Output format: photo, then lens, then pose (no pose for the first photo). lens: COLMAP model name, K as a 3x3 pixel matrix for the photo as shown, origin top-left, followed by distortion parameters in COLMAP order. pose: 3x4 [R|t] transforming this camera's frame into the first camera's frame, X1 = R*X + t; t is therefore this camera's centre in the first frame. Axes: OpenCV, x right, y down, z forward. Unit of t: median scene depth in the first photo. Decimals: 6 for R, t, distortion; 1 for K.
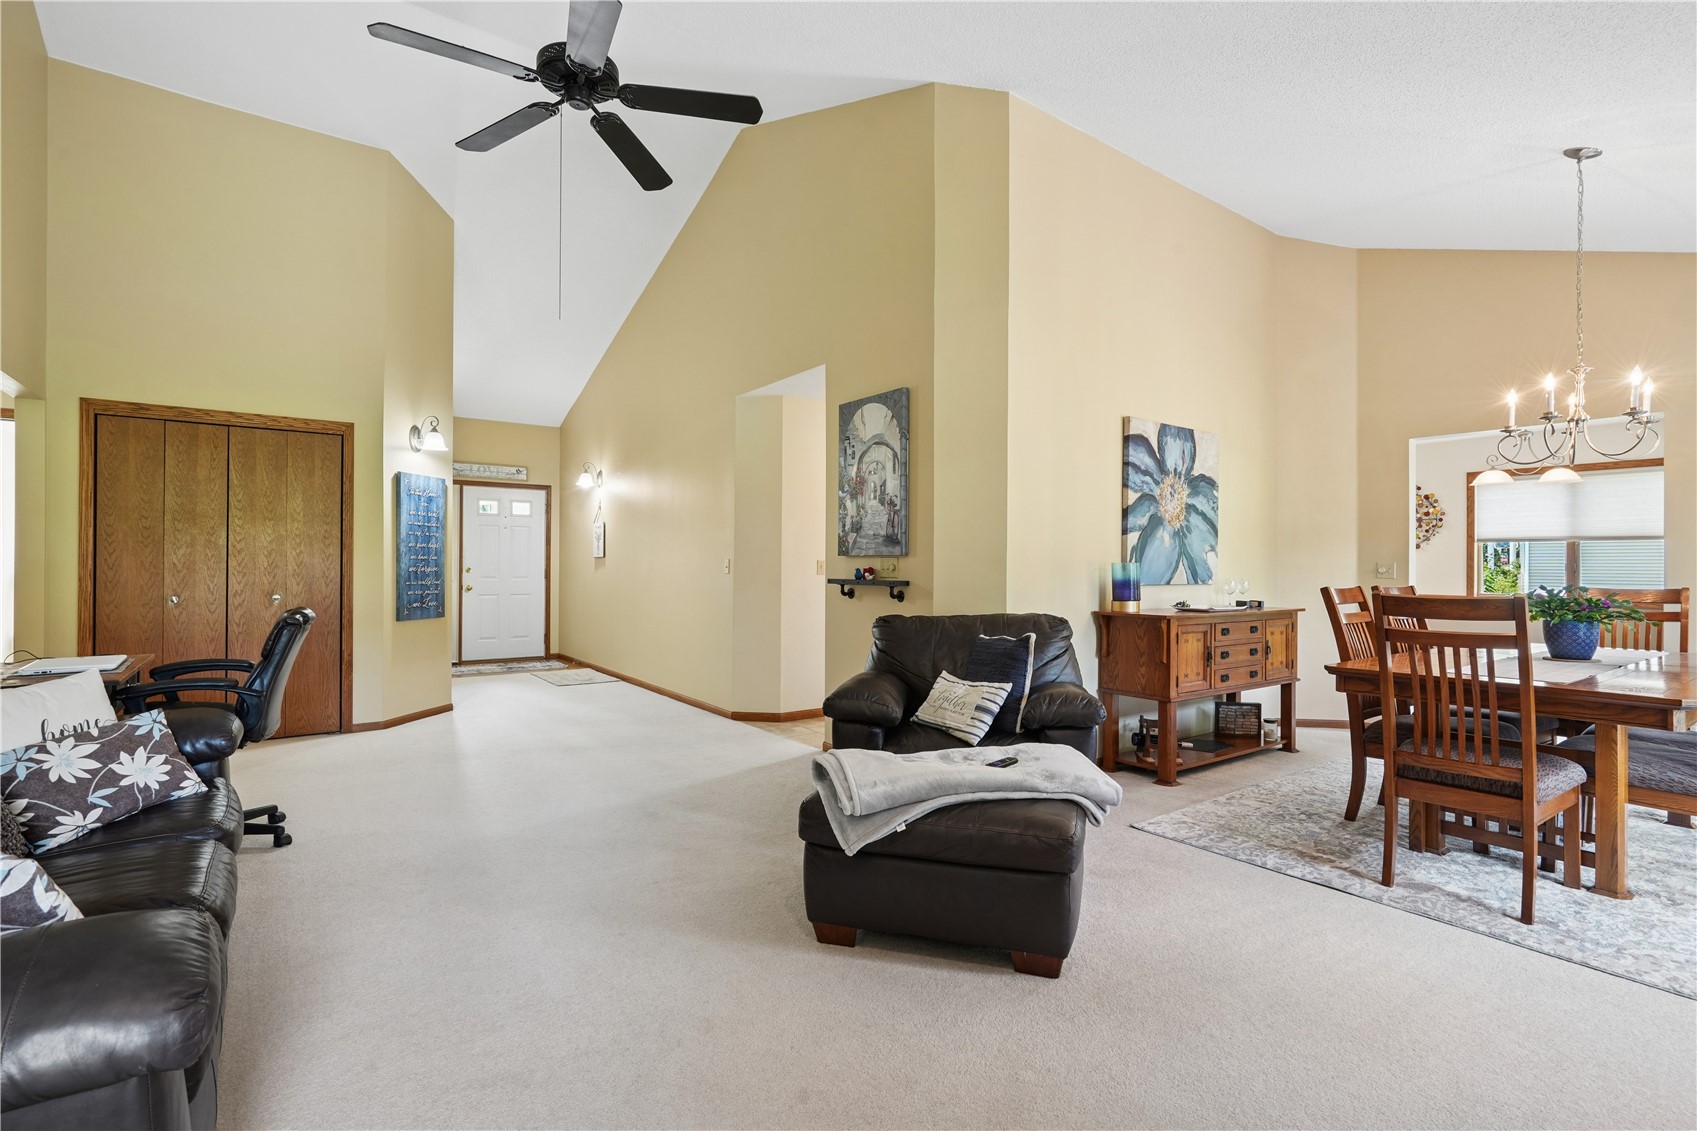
lens RADIAL K [[778.5, 0, 857.6], [0, 778.5, 565.4], [0, 0, 1]] dist [-0.011745, 0.004204]
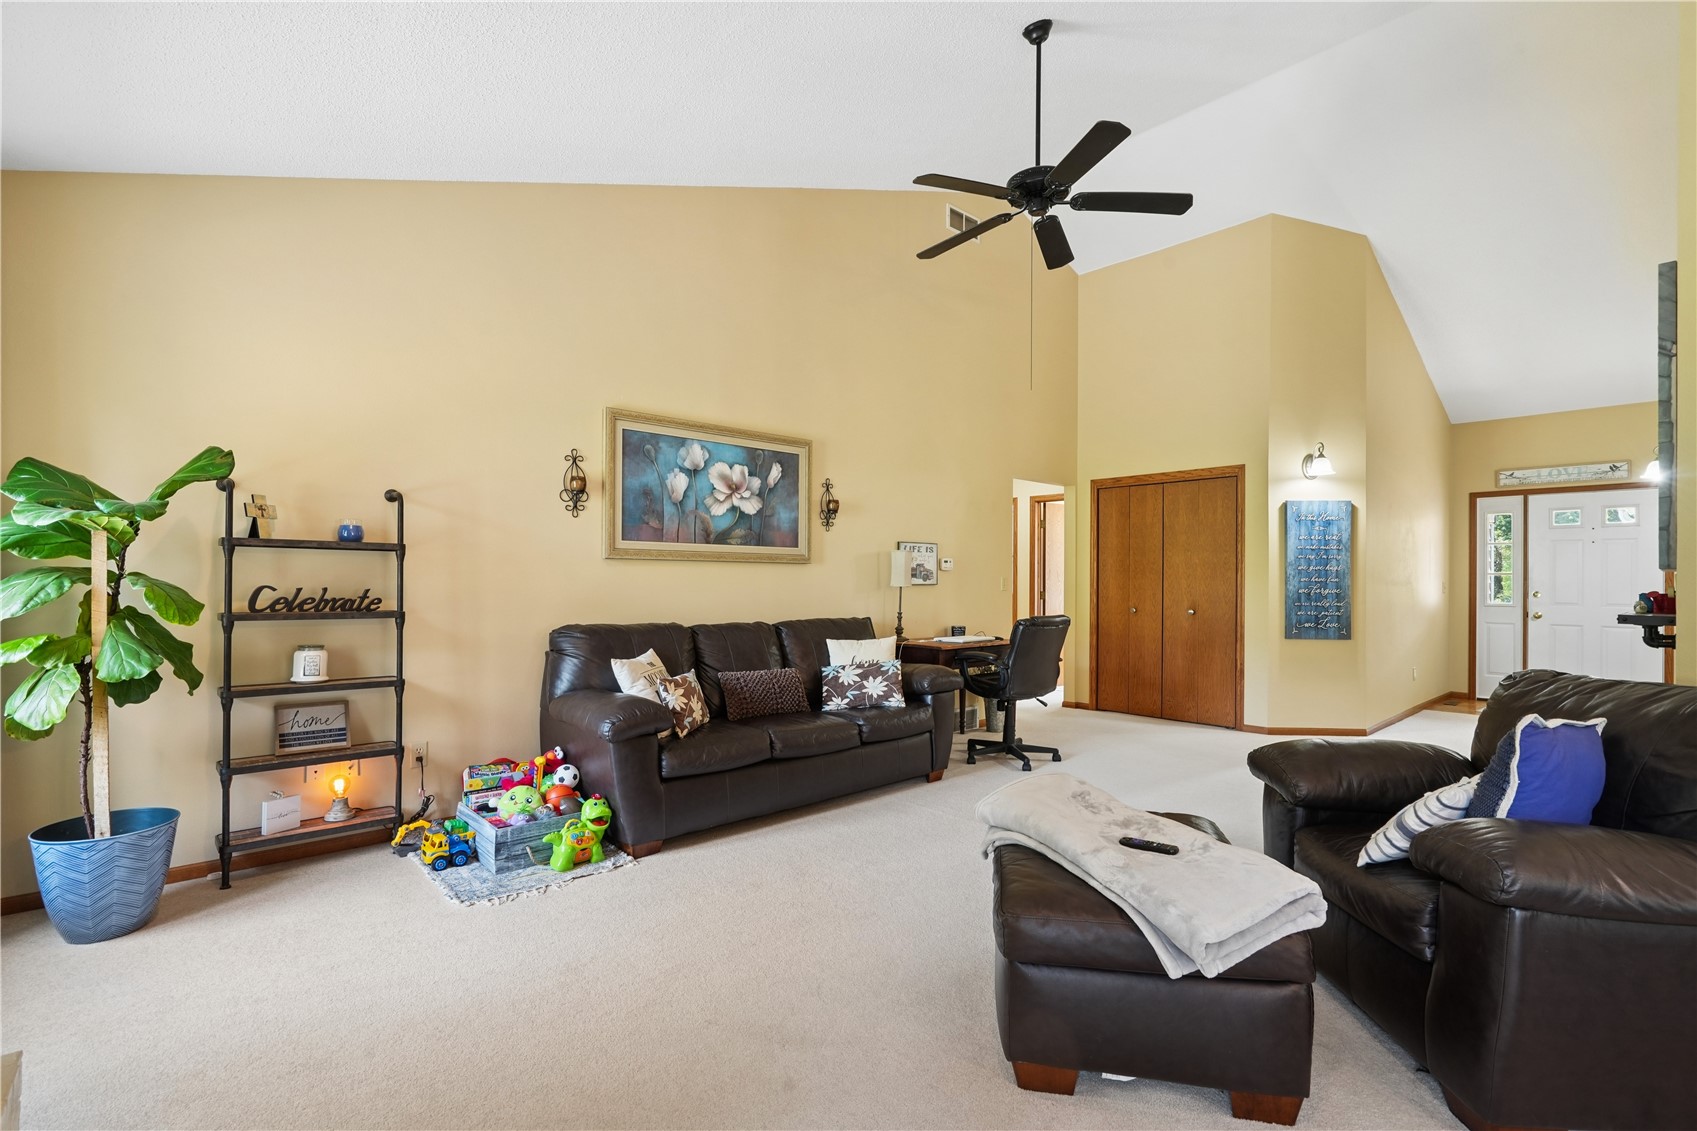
lens RADIAL K [[778.5, 0, 865.0], [0, 778.5, 579.0], [0, 0, 1]] dist [-0.011745, 0.004204]
pose [[0.105835, -0.009189, -0.994341, 0.421999], [-0.005630, 0.999936, -0.009840, 0.002566], [0.994368, 0.006640, 0.105776, 0.300833]]
